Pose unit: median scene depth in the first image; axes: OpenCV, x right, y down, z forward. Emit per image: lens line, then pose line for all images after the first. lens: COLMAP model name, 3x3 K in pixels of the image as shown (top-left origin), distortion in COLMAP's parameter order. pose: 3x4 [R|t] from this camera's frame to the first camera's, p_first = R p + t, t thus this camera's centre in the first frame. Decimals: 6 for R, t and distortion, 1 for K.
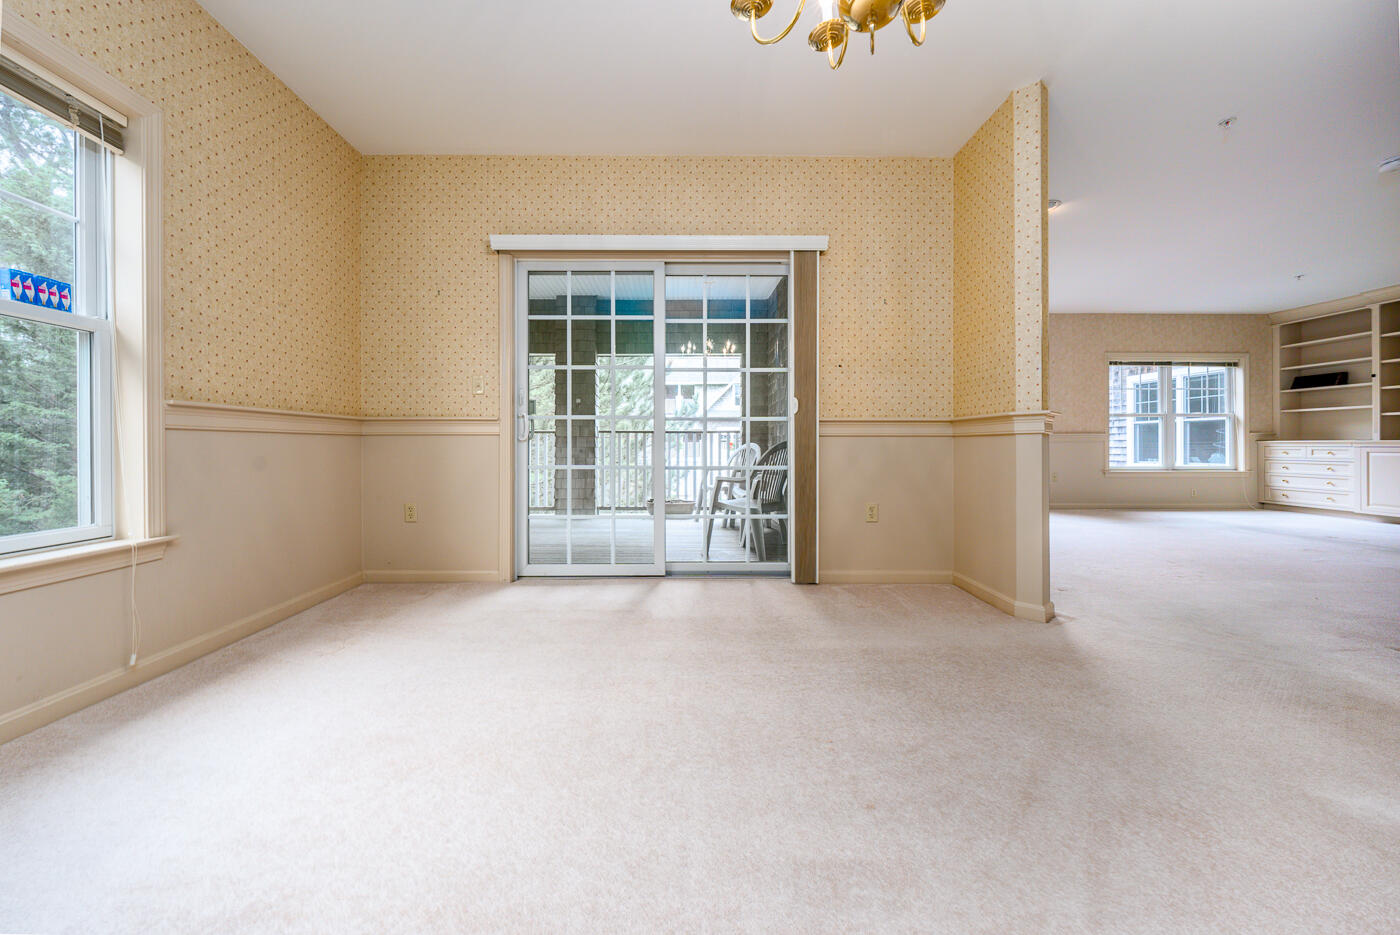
lens RADIAL K [[515.4, 0, 684.1], [0, 515.4, 445.9], [0, 0, 1]] dist [-0.005312, 0.001539]
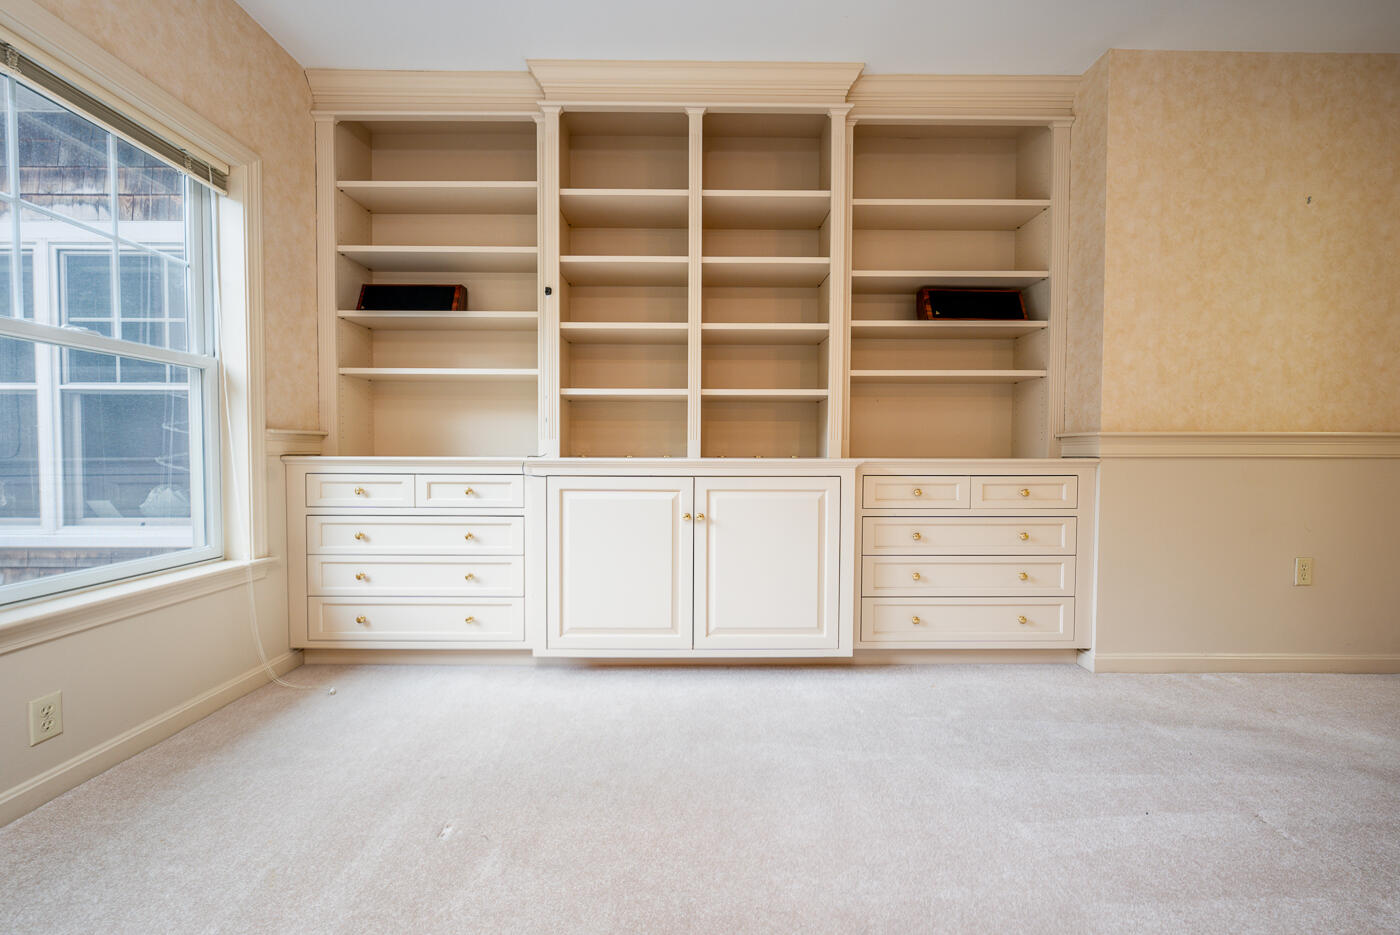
lens RADIAL K [[513.0, 0, 668.1], [0, 513.0, 469.3], [0, 0, 1]] dist [0.001549, -0.000016]
pose [[-0.002825, -0.025526, 0.999670, 0.969671], [-0.004923, 0.999662, 0.025512, -0.012534], [-0.999984, -0.004850, -0.002949, 0.927744]]
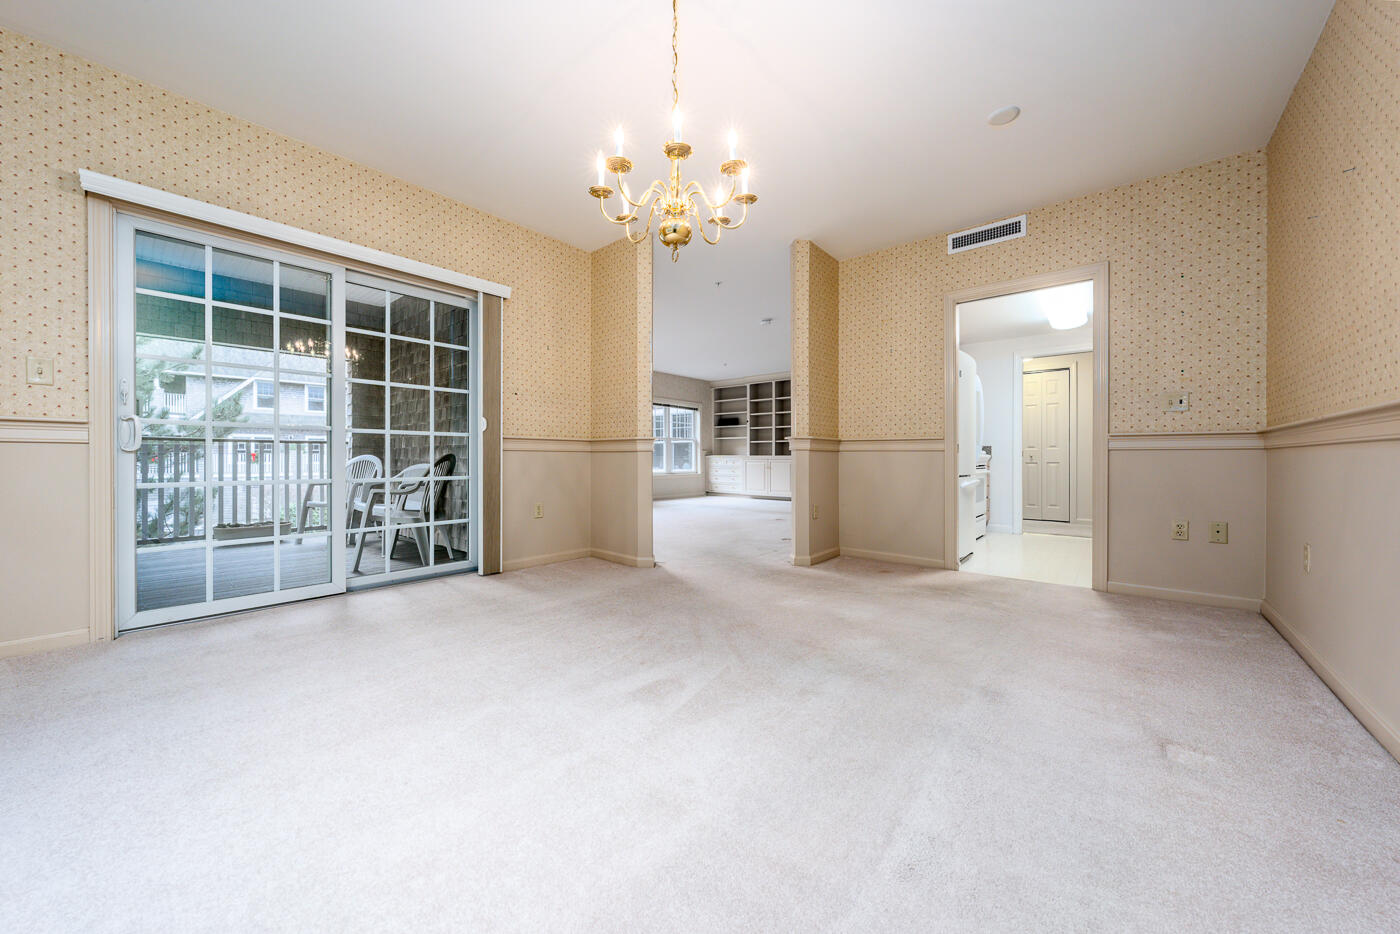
lens RADIAL K [[488.1, 0, 682.0], [0, 488.1, 458.3], [0, 0, 1]] dist [-0.002432, -0.000080]
pose [[0.678155, 0.001028, 0.734918, -0.144611], [-0.001037, 0.999999, -0.000442, -0.000213], [-0.734918, -0.000462, 0.678156, -0.043840]]
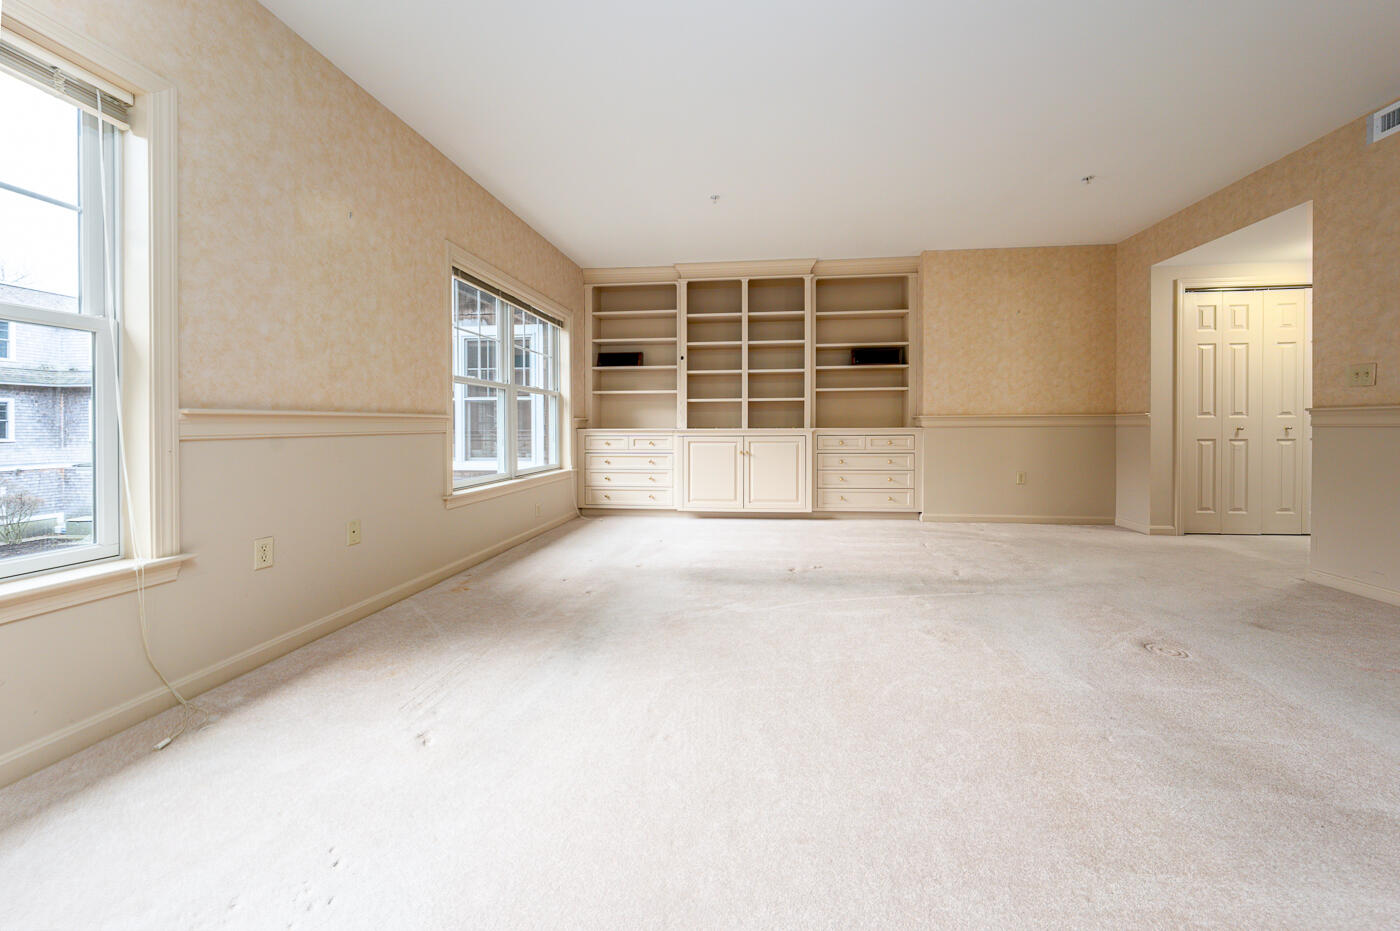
lens RADIAL K [[488.1, 0, 694.0], [0, 488.1, 435.0], [0, 0, 1]] dist [-0.002432, -0.000080]
pose [[0.114797, -0.013462, 0.993298, 0.490580], [0.002250, 0.999909, 0.013291, -0.011636], [-0.993386, 0.000709, 0.114817, 0.896743]]
